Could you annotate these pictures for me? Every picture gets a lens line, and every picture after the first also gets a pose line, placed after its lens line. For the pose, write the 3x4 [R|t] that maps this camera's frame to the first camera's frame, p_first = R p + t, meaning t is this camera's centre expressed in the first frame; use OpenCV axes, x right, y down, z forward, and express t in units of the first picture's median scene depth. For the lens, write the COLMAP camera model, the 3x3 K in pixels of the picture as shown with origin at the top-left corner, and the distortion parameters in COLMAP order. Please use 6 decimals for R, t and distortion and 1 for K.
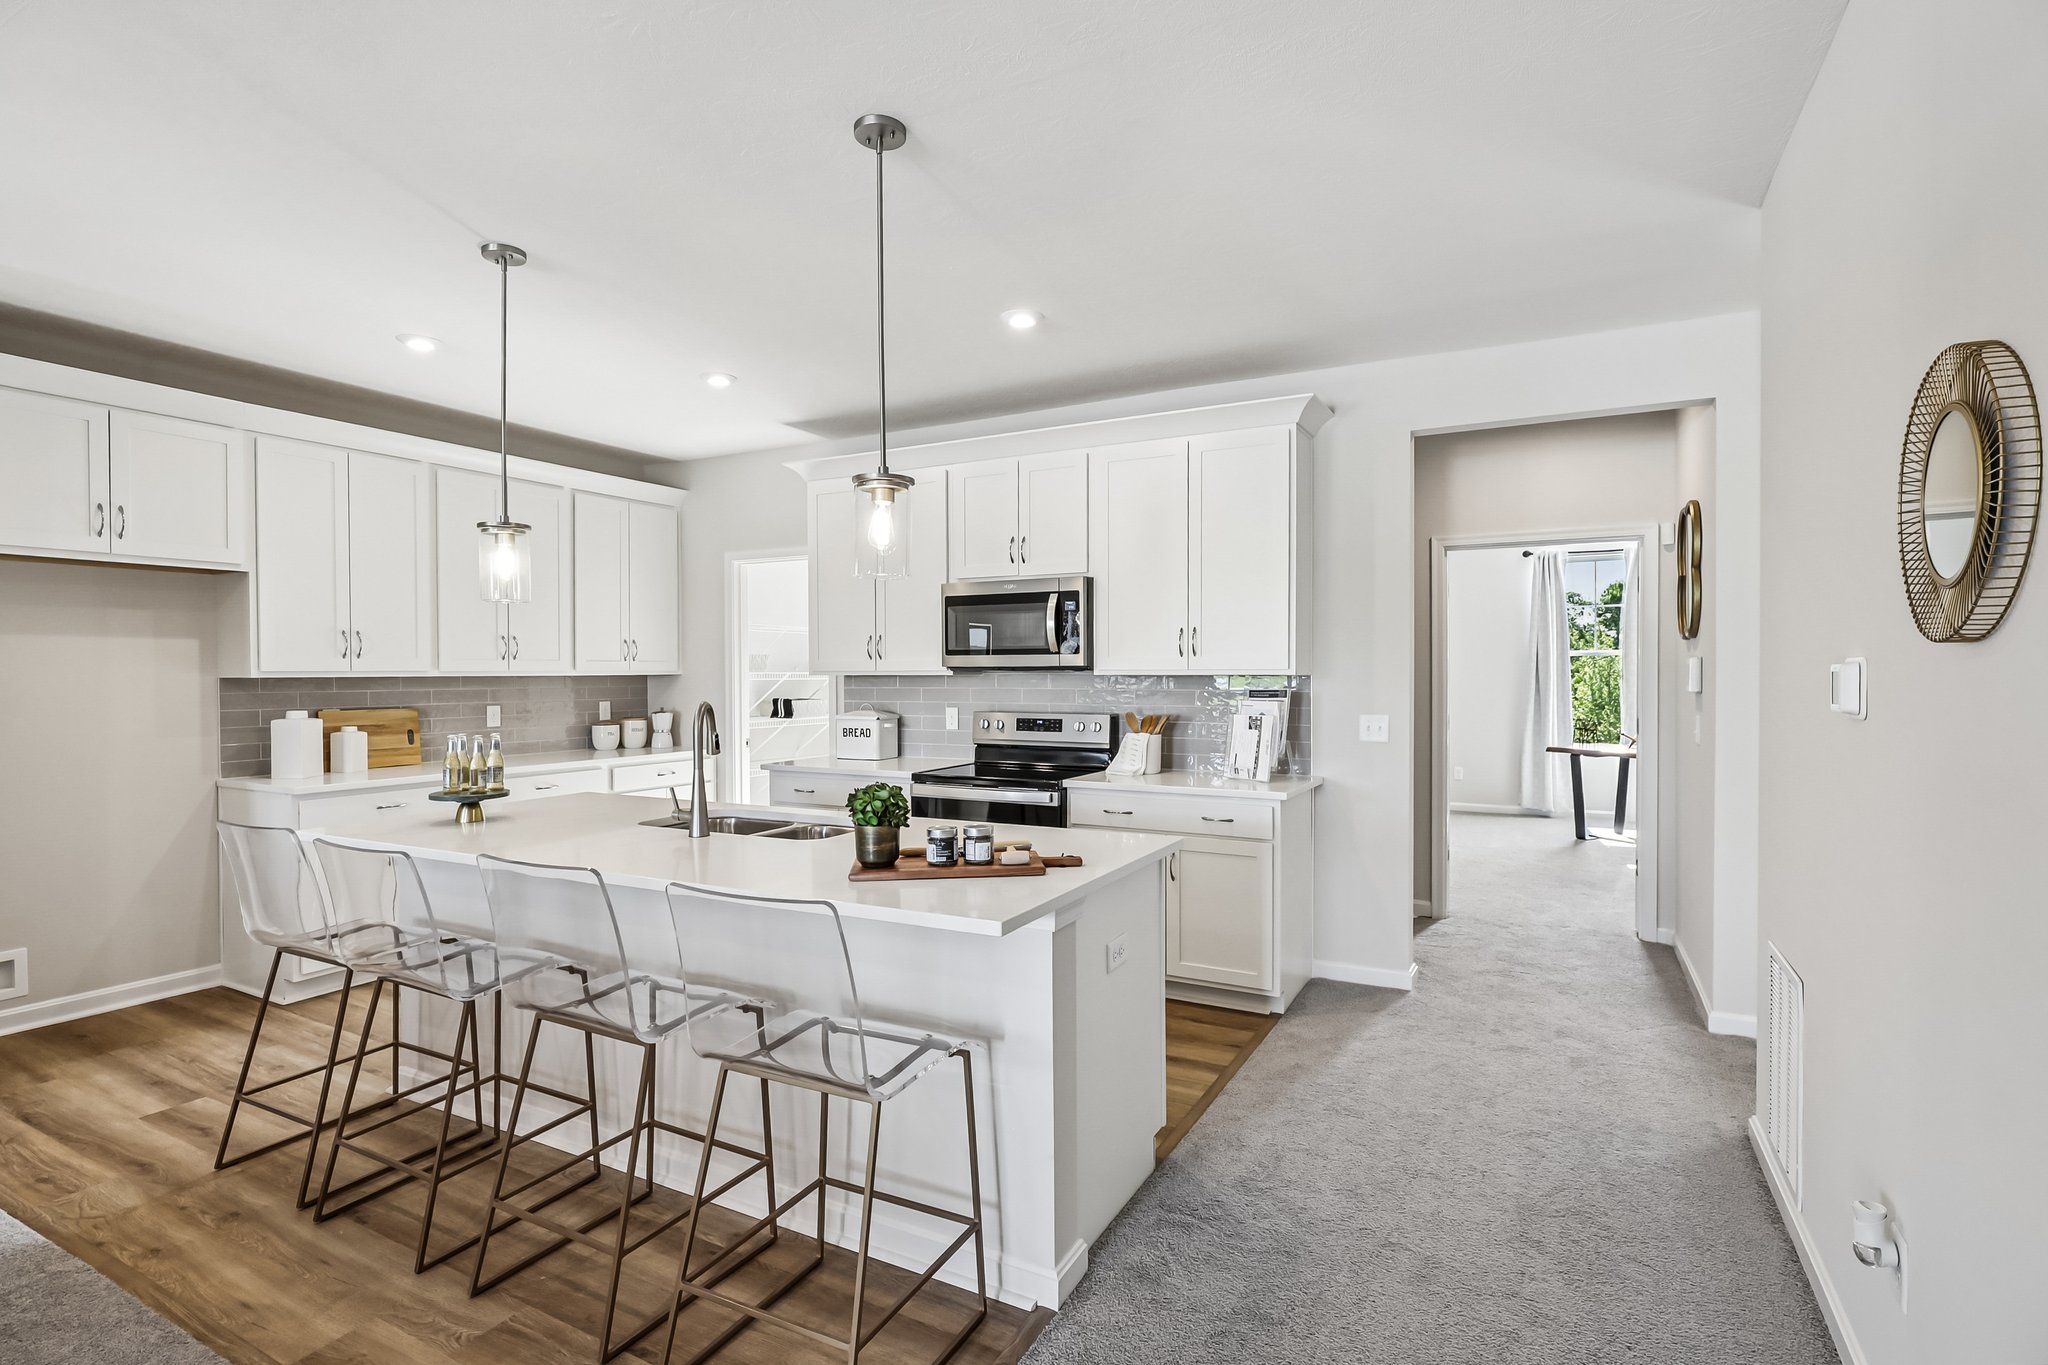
lens RADIAL K [[950.7, 0, 1029.1], [0, 950.7, 688.4], [0, 0, 1]] dist [-0.010254, 0.002152]
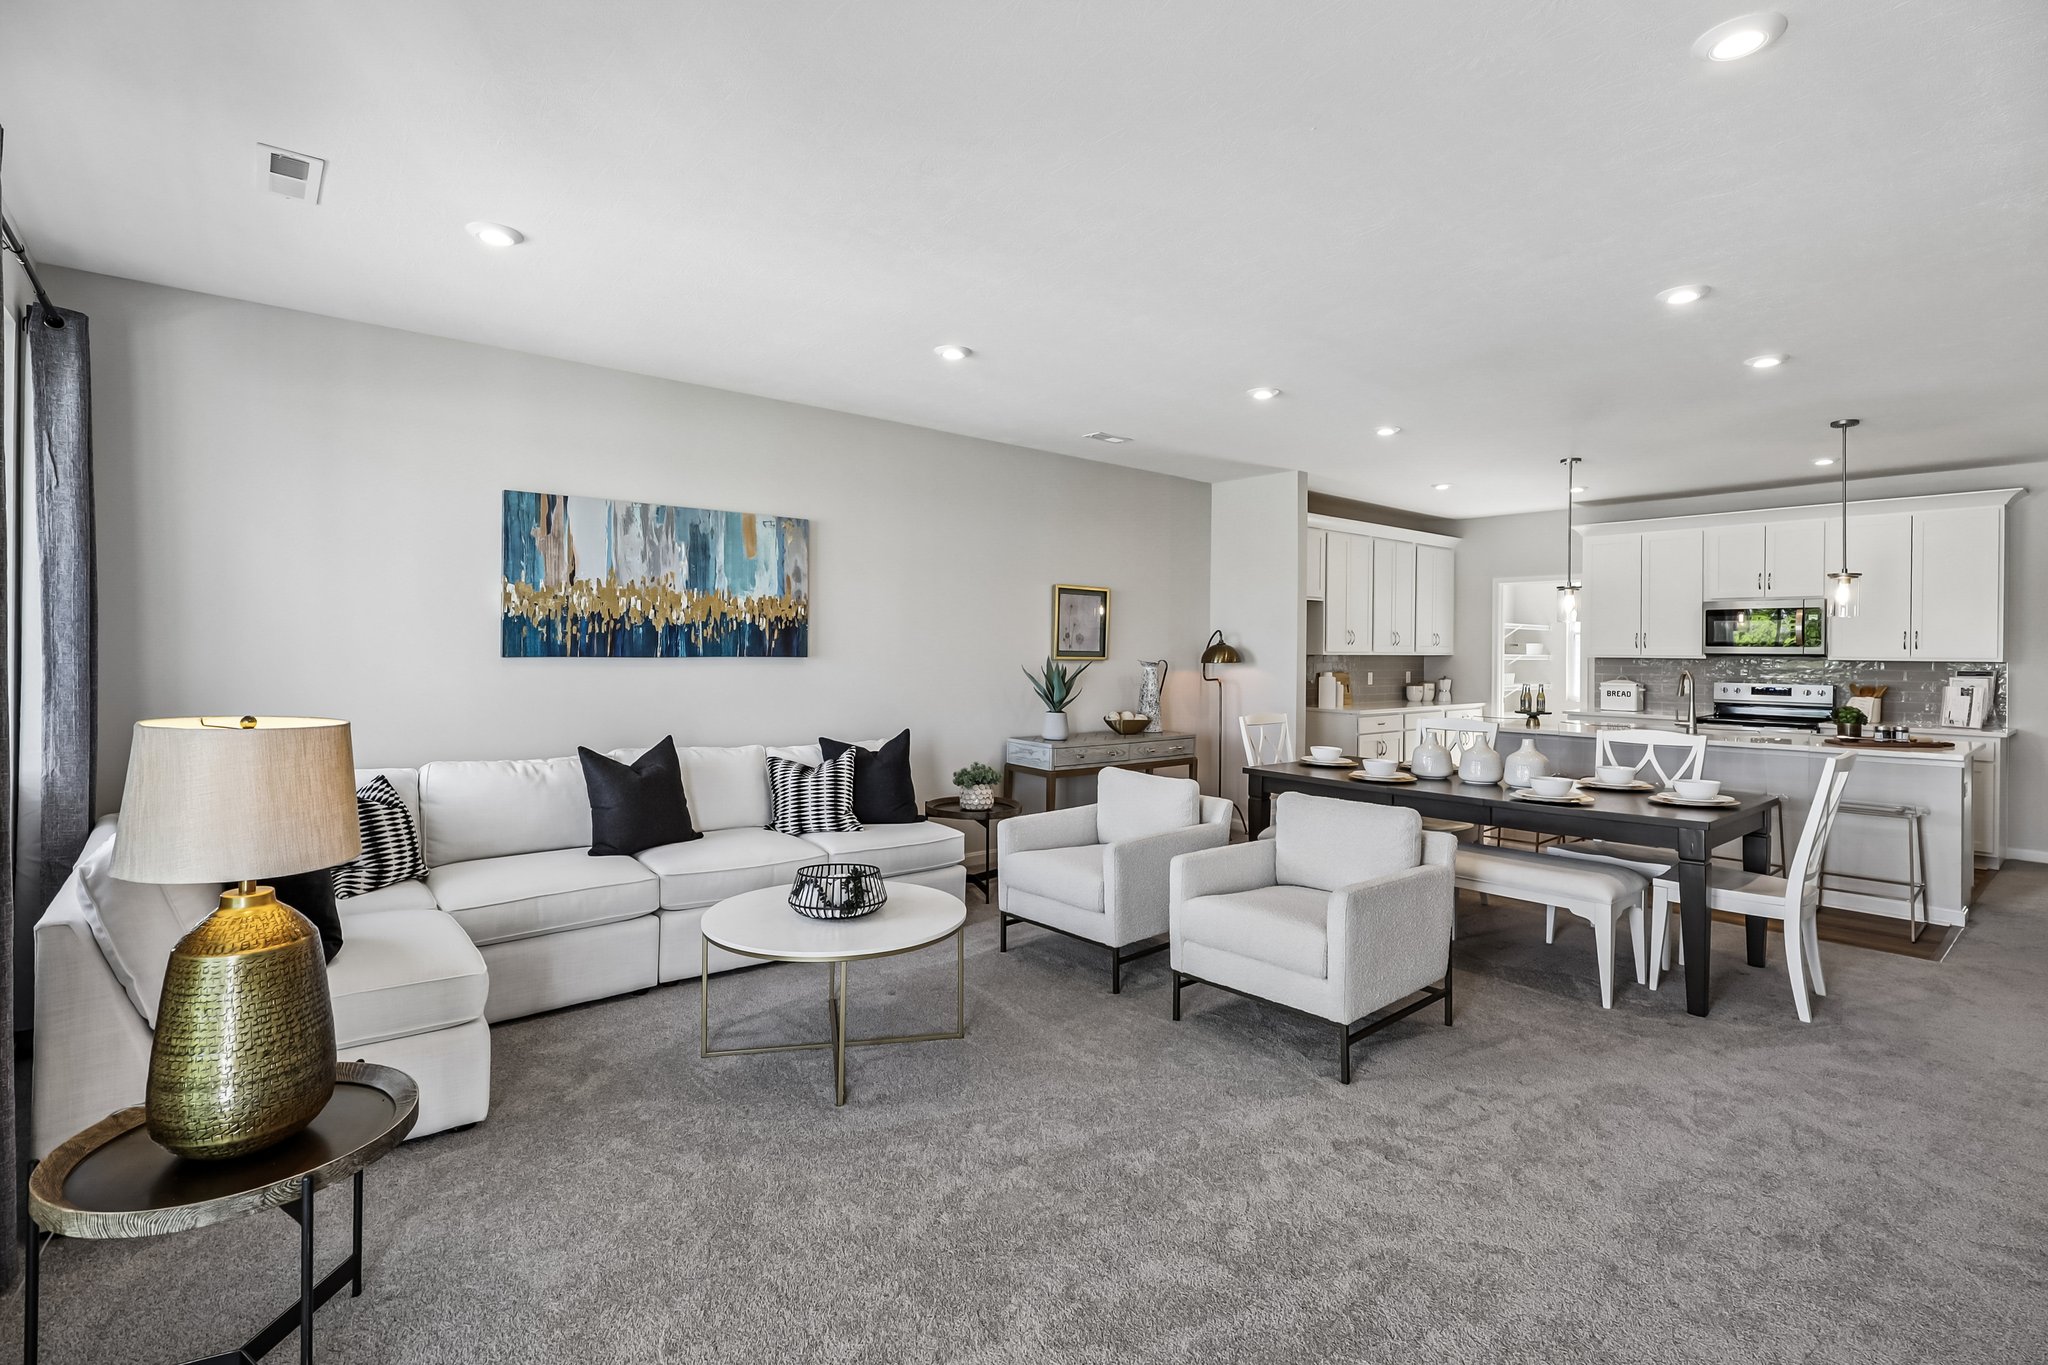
lens RADIAL K [[950.7, 0, 1039.9], [0, 950.7, 648.0], [0, 0, 1]] dist [-0.010254, 0.002152]
pose [[0.933295, 0.010496, -0.358958, -0.575635], [-0.017631, 0.999707, -0.016609, 0.014823], [0.358678, 0.021830, 0.933206, -0.919364]]
